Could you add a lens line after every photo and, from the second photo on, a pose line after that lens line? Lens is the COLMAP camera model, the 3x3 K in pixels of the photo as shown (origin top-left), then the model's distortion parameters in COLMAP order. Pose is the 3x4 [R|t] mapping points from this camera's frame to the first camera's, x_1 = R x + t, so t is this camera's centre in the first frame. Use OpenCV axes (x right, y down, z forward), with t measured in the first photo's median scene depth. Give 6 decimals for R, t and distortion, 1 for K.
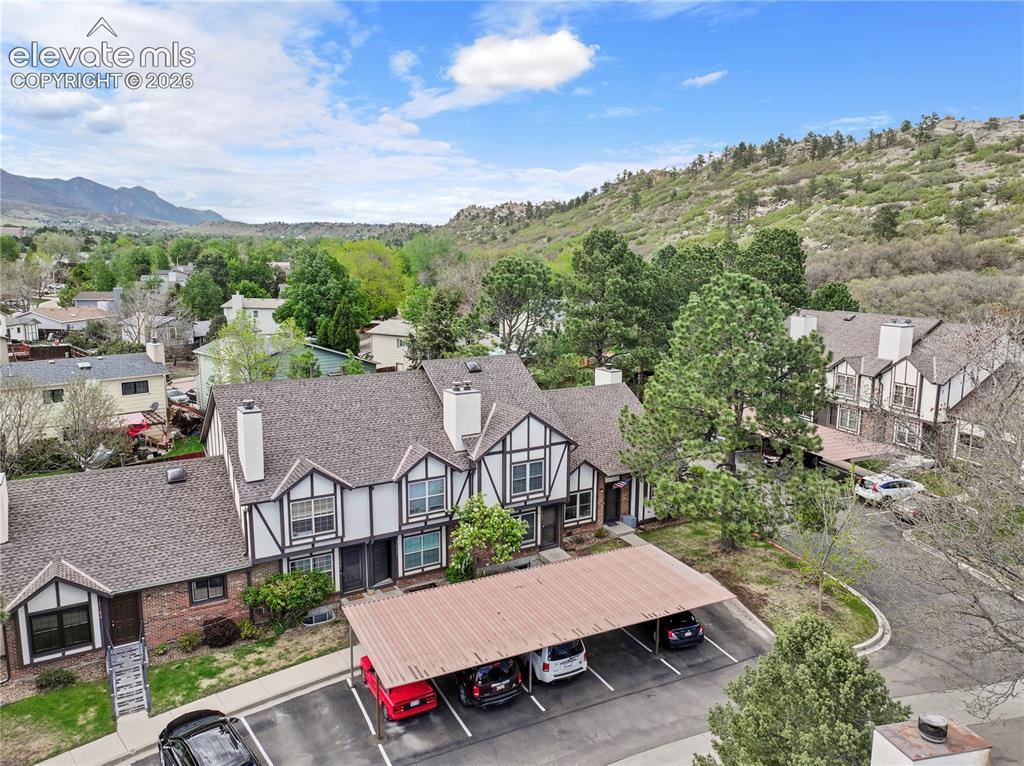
lens RADIAL K [[724.2, 0, 514.5], [0, 724.2, 381.1], [0, 0, 1]] dist [-0.005099, 0.021612]
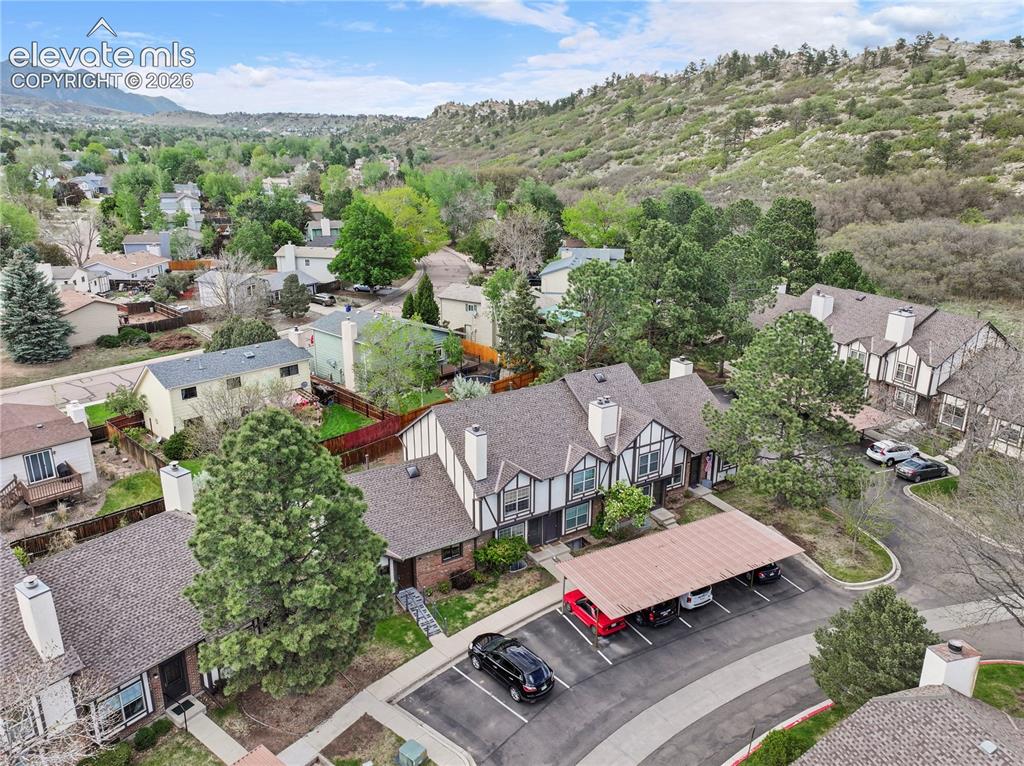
lens RADIAL K [[724.2, 0, 514.5], [0, 724.2, 381.1], [0, 0, 1]] dist [-0.005099, 0.021612]
pose [[0.999263, -0.011256, 0.036706, -0.246635], [0.005938, 0.989867, 0.141870, -0.190221], [-0.037931, -0.141548, 0.989204, -0.298106]]
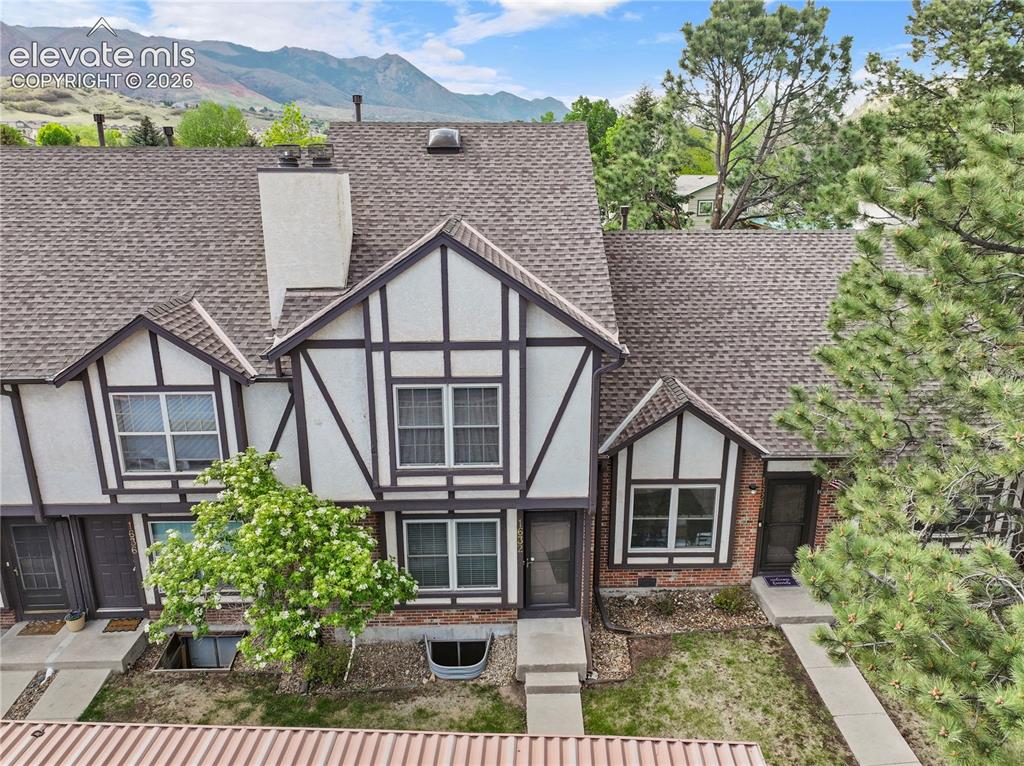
lens RADIAL K [[724.2, 0, 514.5], [0, 724.2, 381.1], [0, 0, 1]] dist [-0.005099, 0.021612]
pose [[0.870892, 0.131086, -0.473670, 0.177308], [-0.071648, 0.987341, 0.141508, 0.050804], [0.486223, -0.089301, 0.869260, 0.605547]]
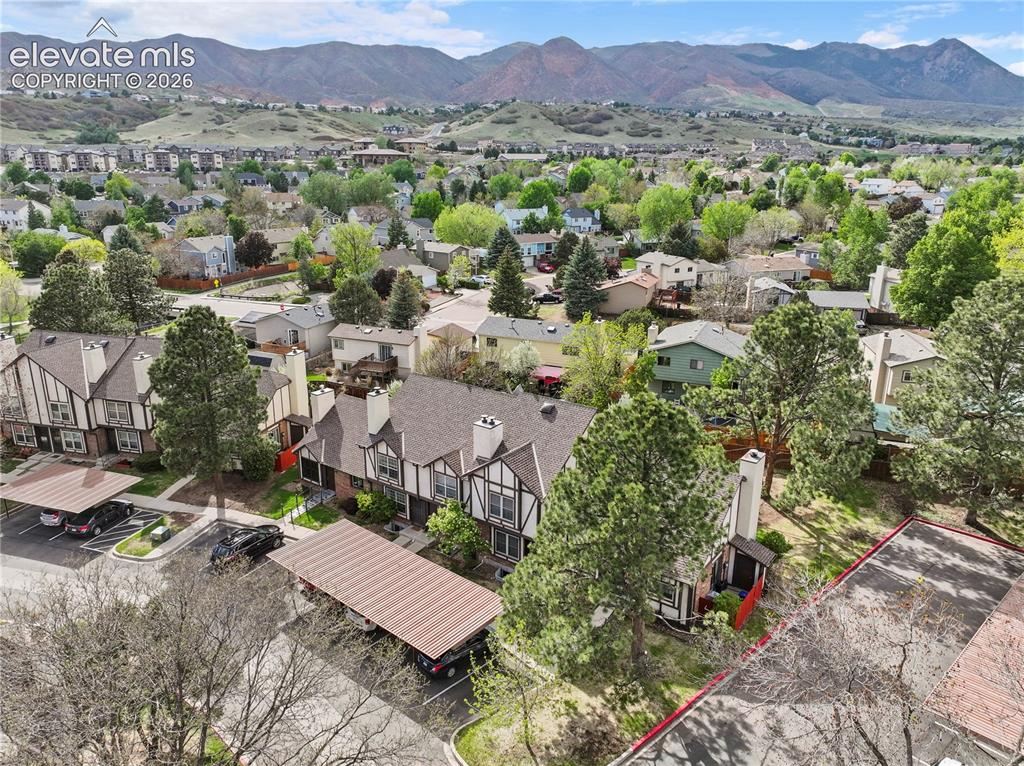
lens RADIAL K [[724.2, 0, 514.5], [0, 724.2, 381.1], [0, 0, 1]] dist [-0.005099, 0.021612]
pose [[0.390293, 0.261656, -0.882727, 0.897002], [-0.153437, 0.963844, 0.217859, -0.292320], [0.907815, 0.050414, 0.416329, 0.421861]]
